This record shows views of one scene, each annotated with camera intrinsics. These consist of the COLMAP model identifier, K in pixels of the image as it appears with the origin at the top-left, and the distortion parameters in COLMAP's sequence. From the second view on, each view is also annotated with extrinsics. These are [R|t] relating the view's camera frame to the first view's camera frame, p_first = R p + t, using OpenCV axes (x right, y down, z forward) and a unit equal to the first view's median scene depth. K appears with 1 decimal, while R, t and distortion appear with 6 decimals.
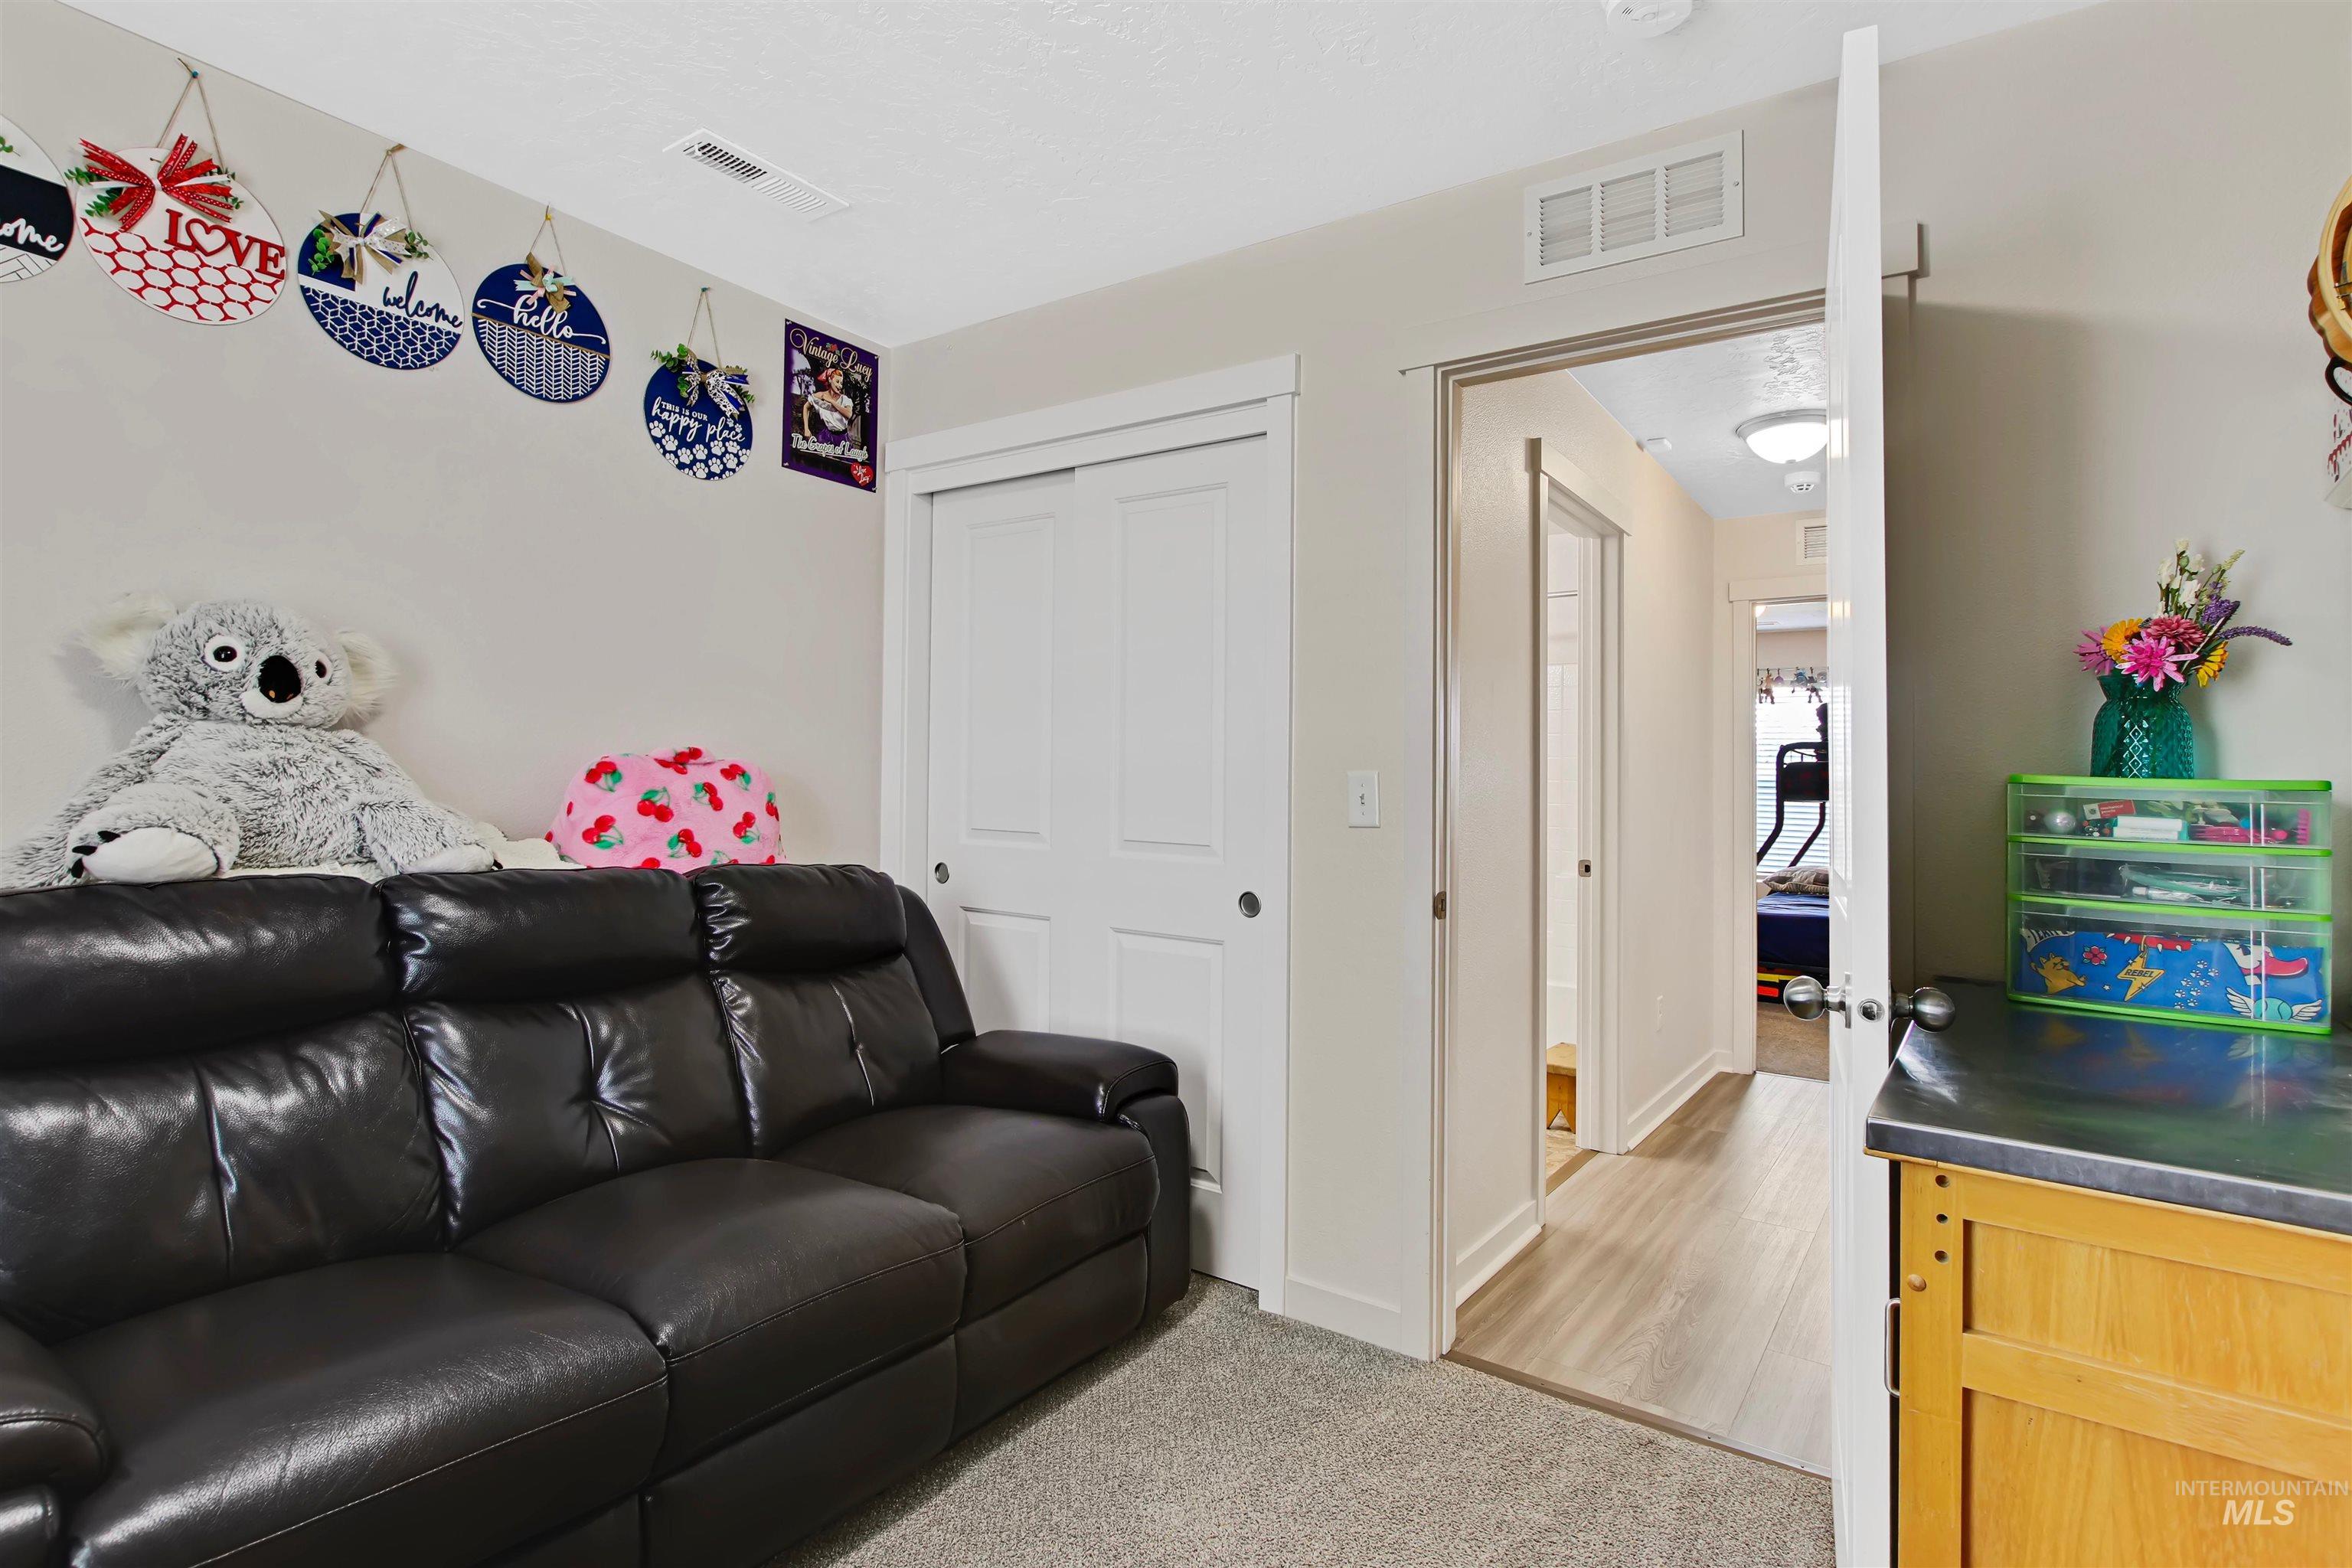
lens RADIAL K [[1136.4, 0, 1176.0], [0, 1136.4, 784.0], [0, 0, 1]] dist [-0.009426, -0.000174]
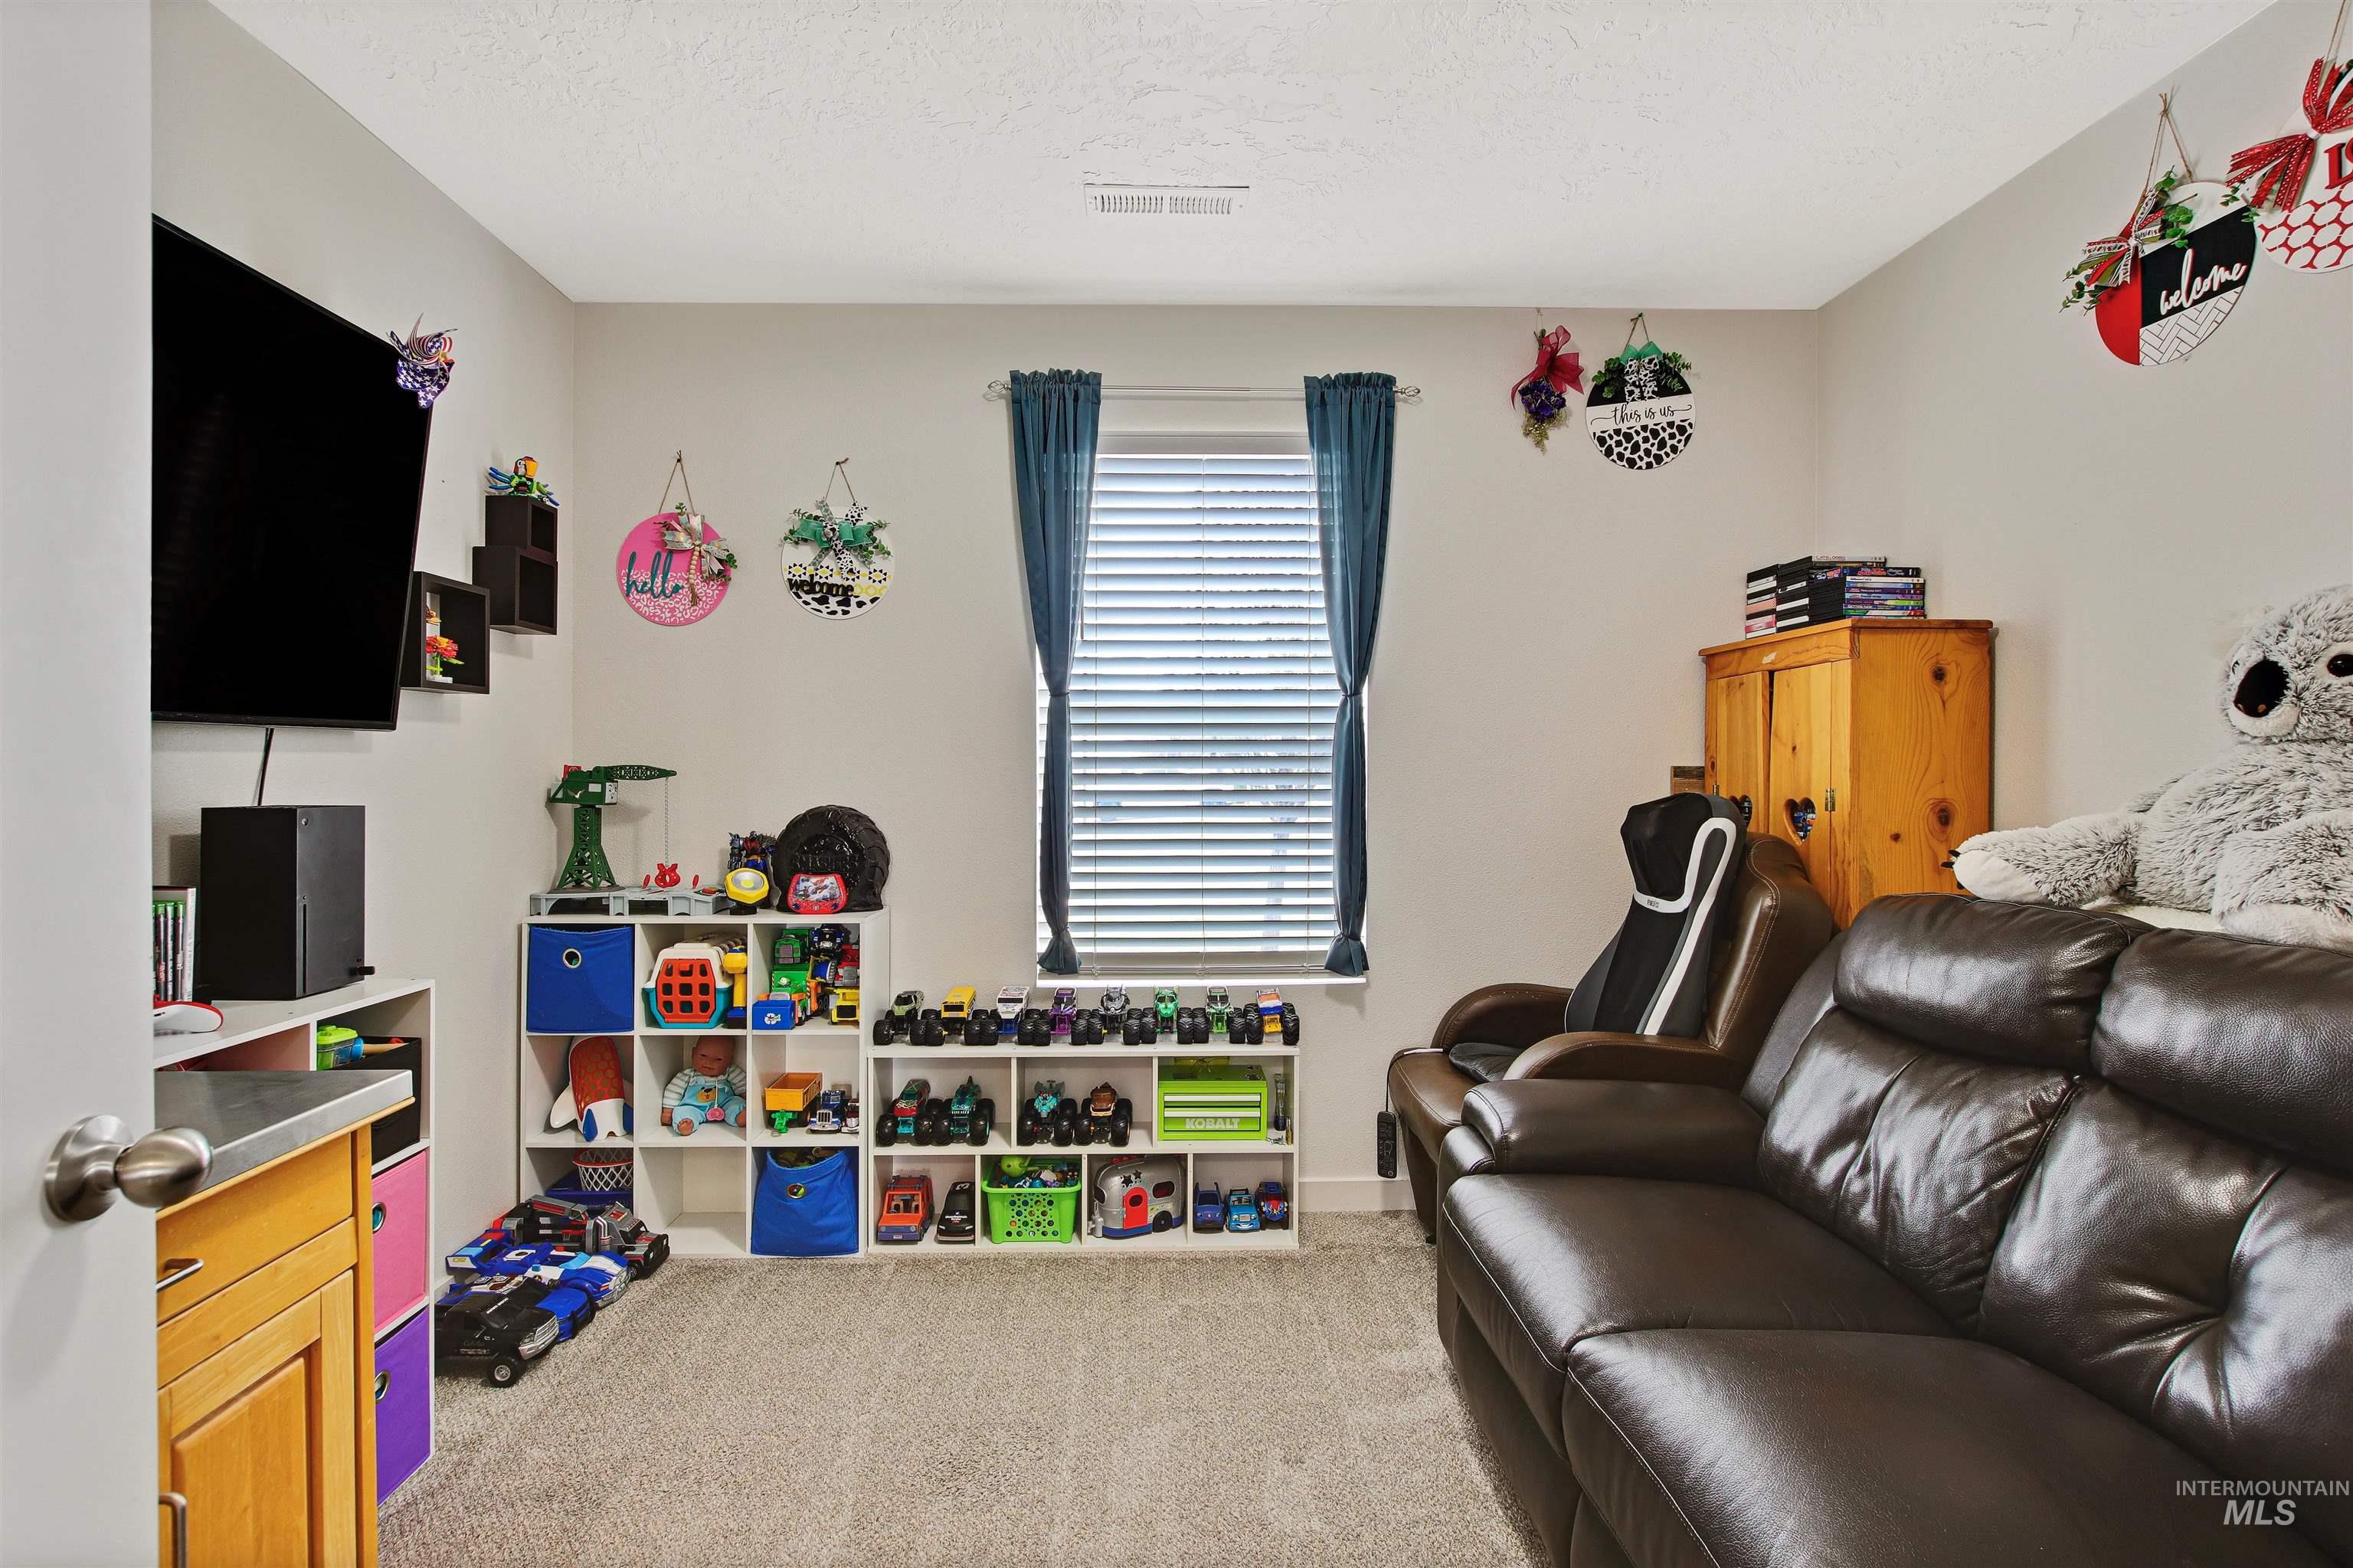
lens RADIAL K [[1136.9, 0, 1176.5], [0, 1136.9, 784.0], [0, 0, 1]] dist [-0.009426, -0.000174]
pose [[-0.798692, -0.008478, -0.601681, 0.329930], [-0.001481, 0.999925, -0.012124, -0.013261], [0.601739, -0.008792, -0.798645, 1.172997]]
